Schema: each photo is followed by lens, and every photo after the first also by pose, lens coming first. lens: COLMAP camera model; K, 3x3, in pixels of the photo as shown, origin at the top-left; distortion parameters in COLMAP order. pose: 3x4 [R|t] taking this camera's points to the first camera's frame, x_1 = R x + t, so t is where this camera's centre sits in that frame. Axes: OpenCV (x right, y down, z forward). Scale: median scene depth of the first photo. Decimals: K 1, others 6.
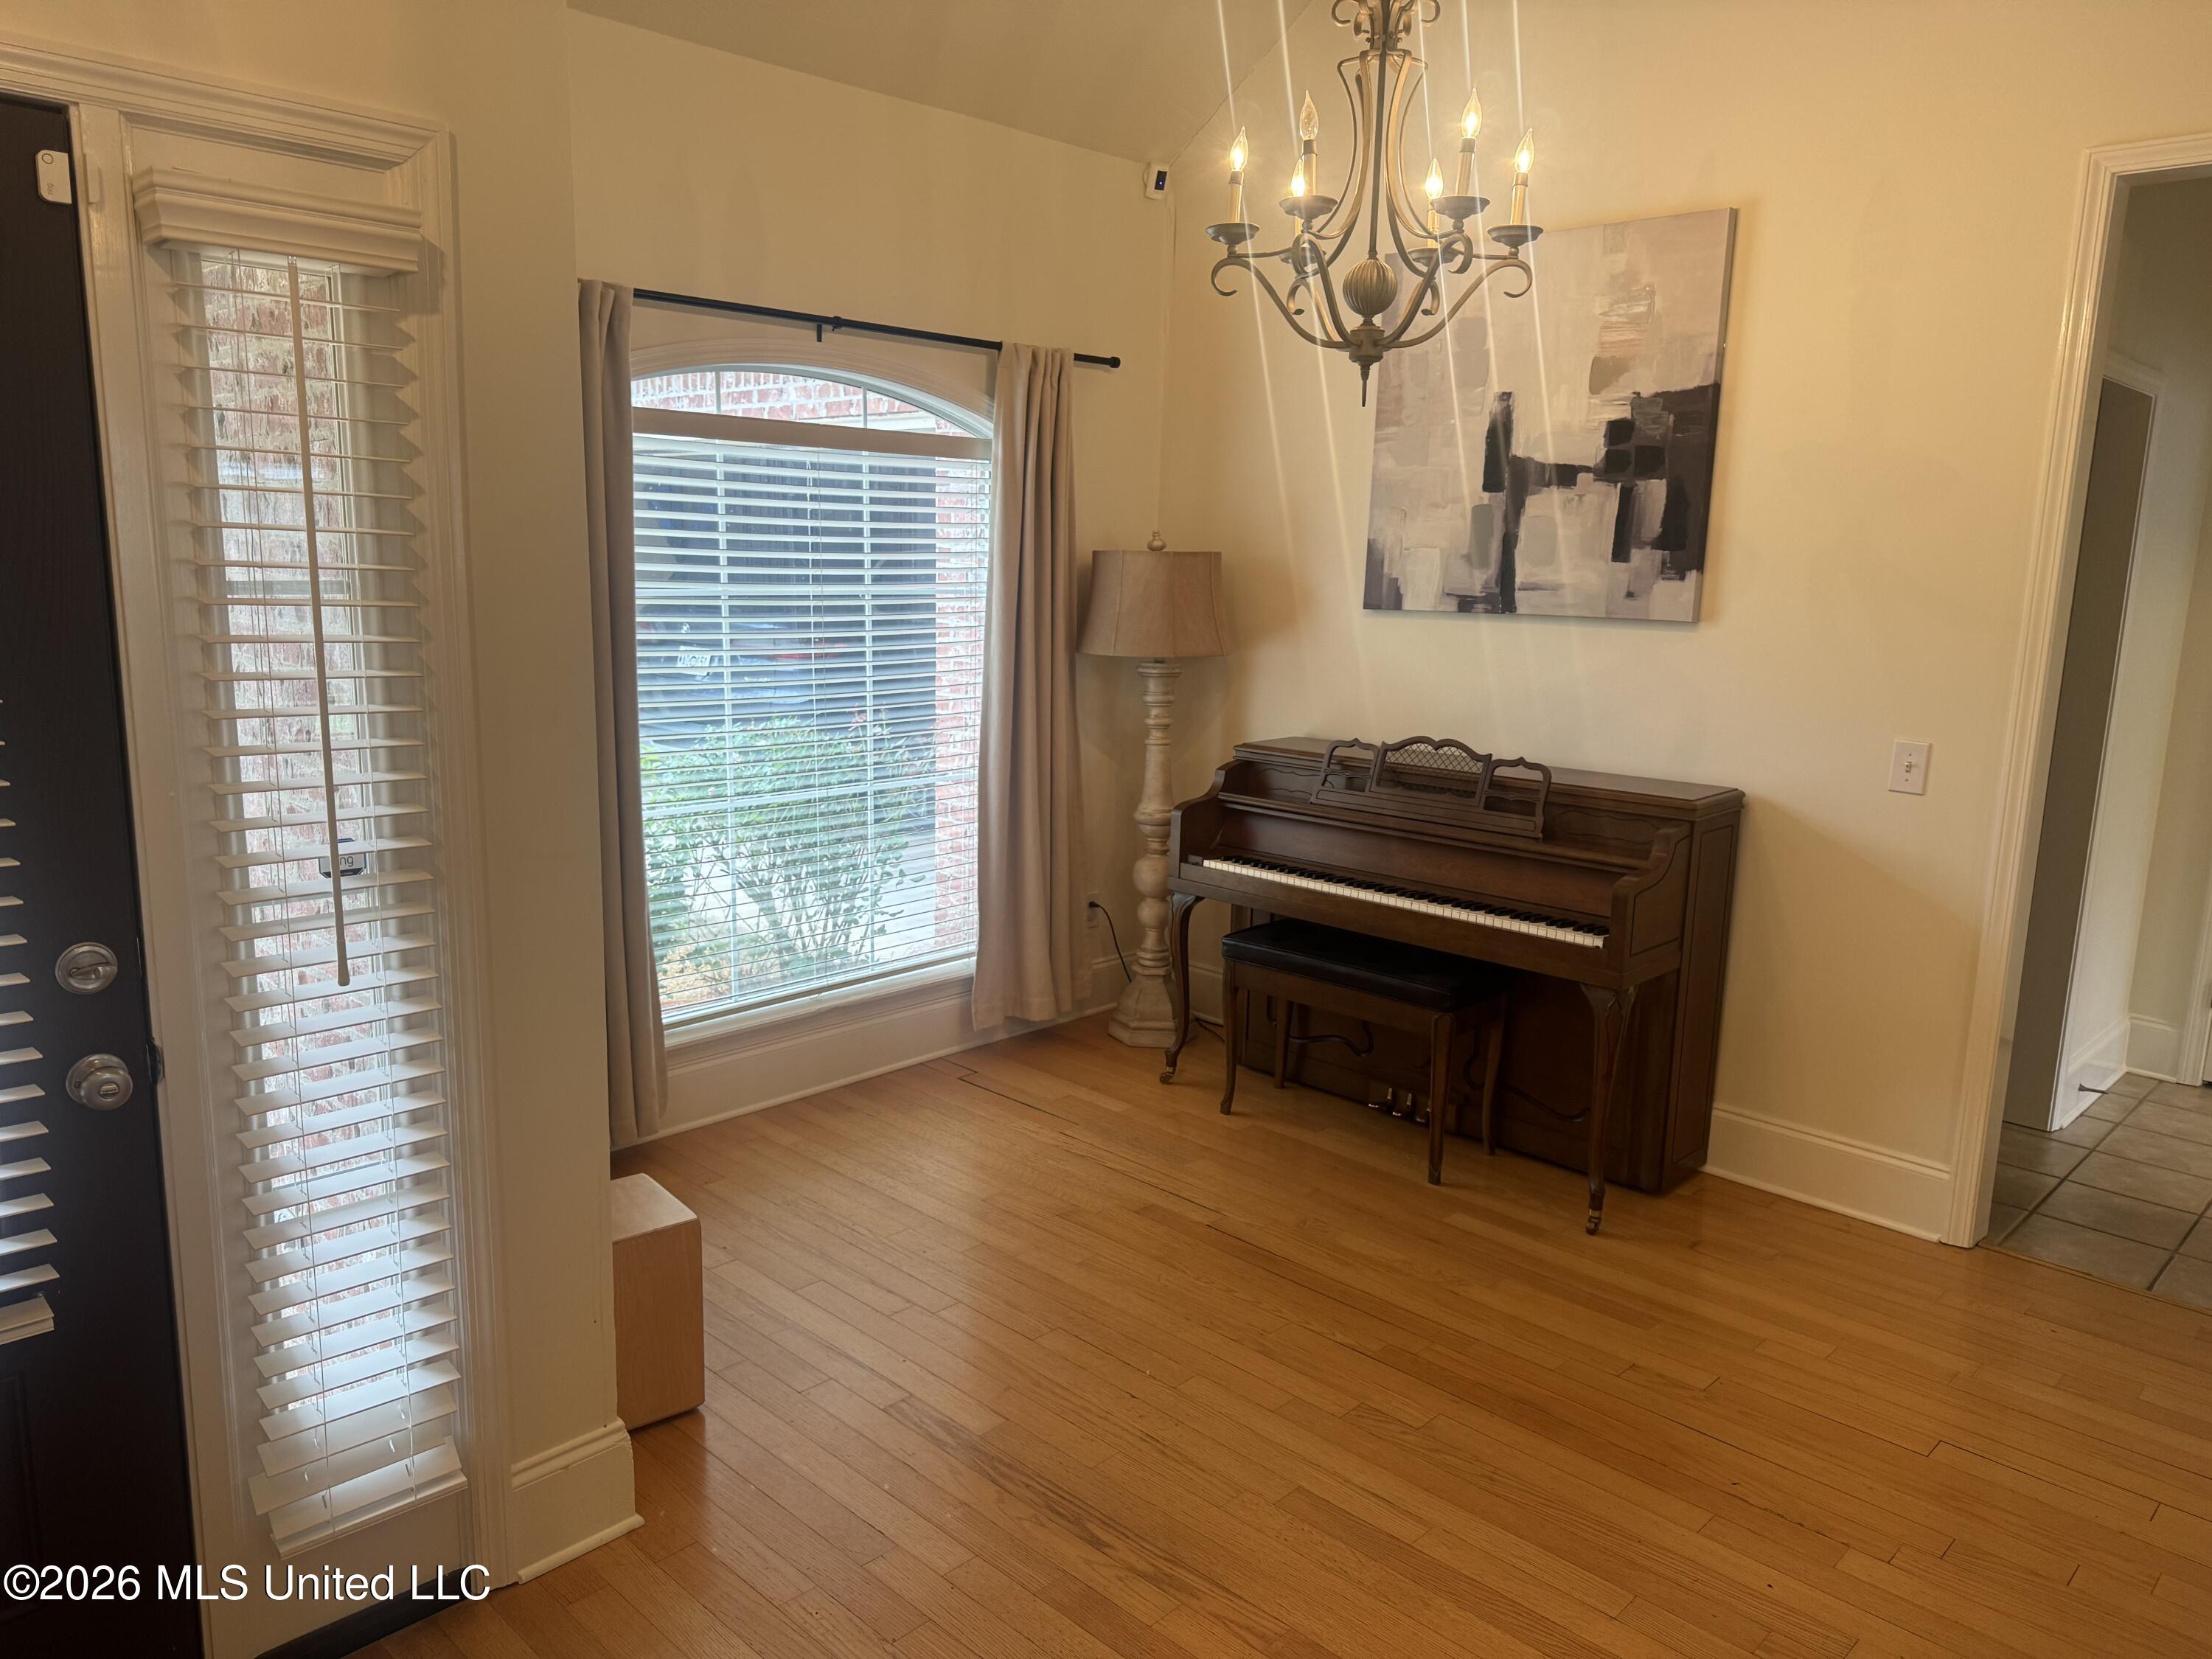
lens RADIAL K [[1559.1, 0, 1080.3], [0, 1559.1, 860.3], [0, 0, 1]] dist [0.069065, -0.079891]
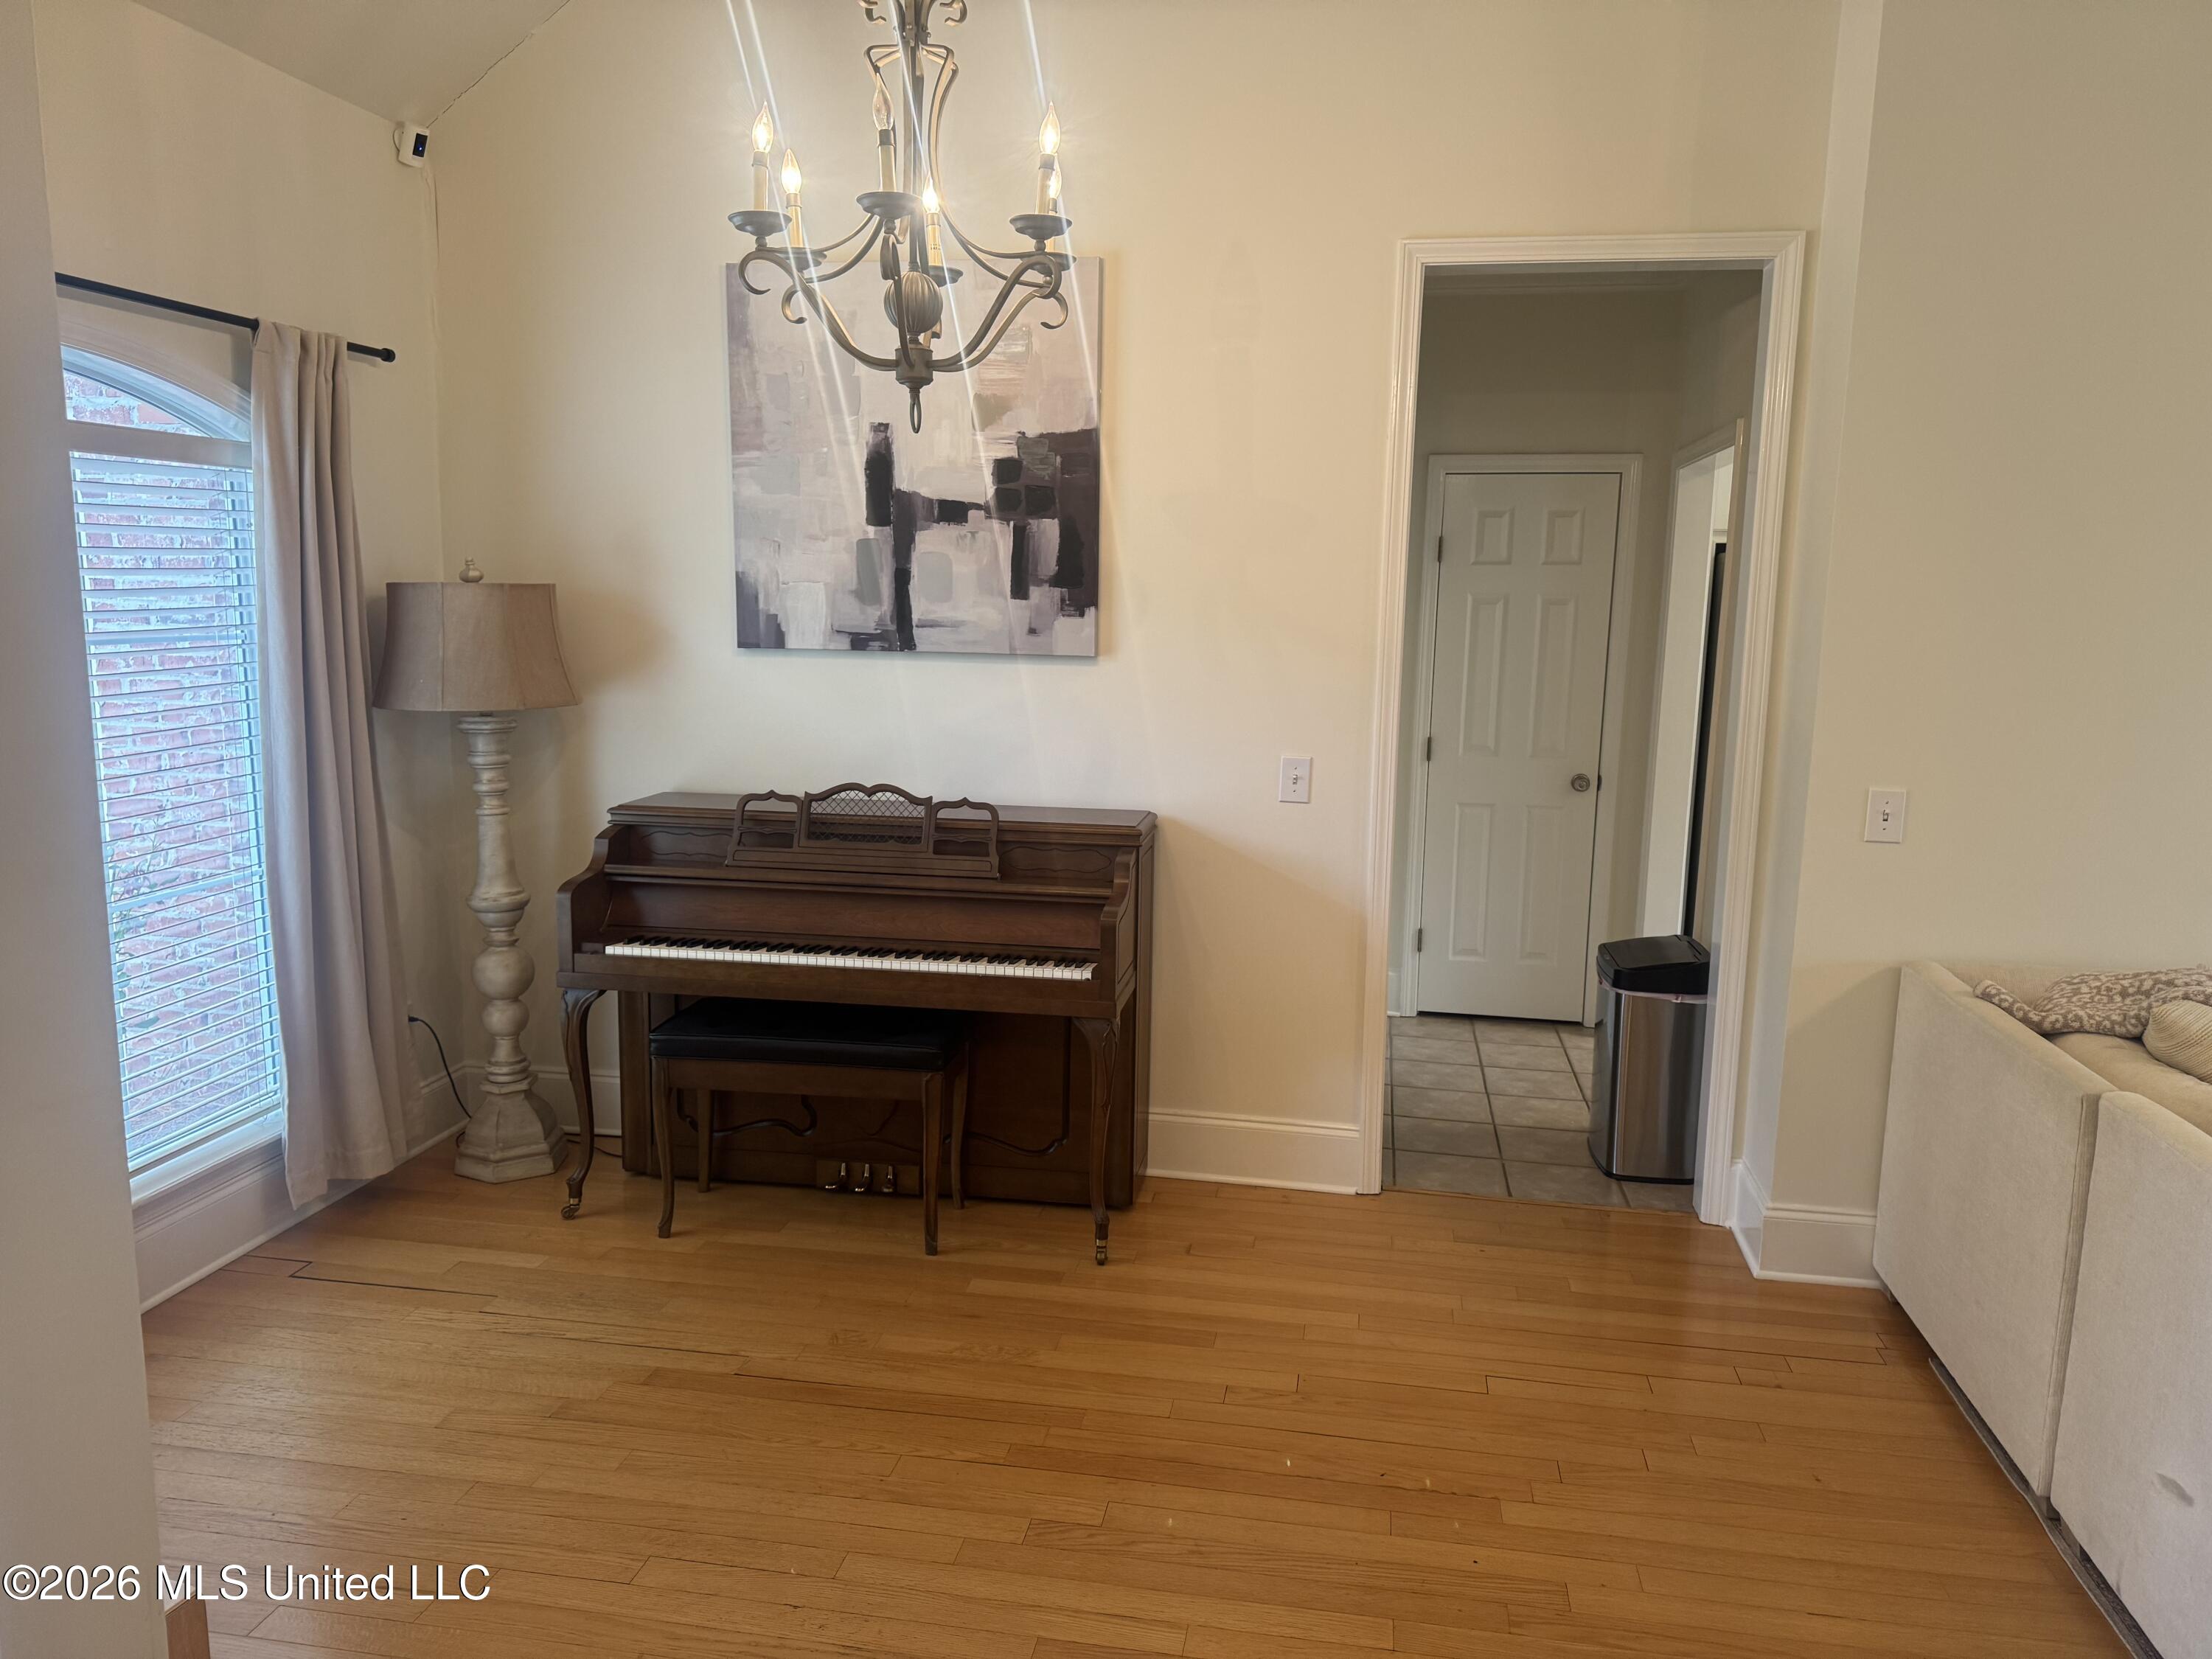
lens RADIAL K [[1559.1, 0, 1123.6], [0, 1559.1, 836.1], [0, 0, 1]] dist [0.069065, -0.079891]
pose [[0.809942, -0.096032, 0.578594, -0.191210], [0.114399, 0.993424, 0.004742, -0.033013], [-0.575245, 0.062350, 0.815602, 0.143291]]
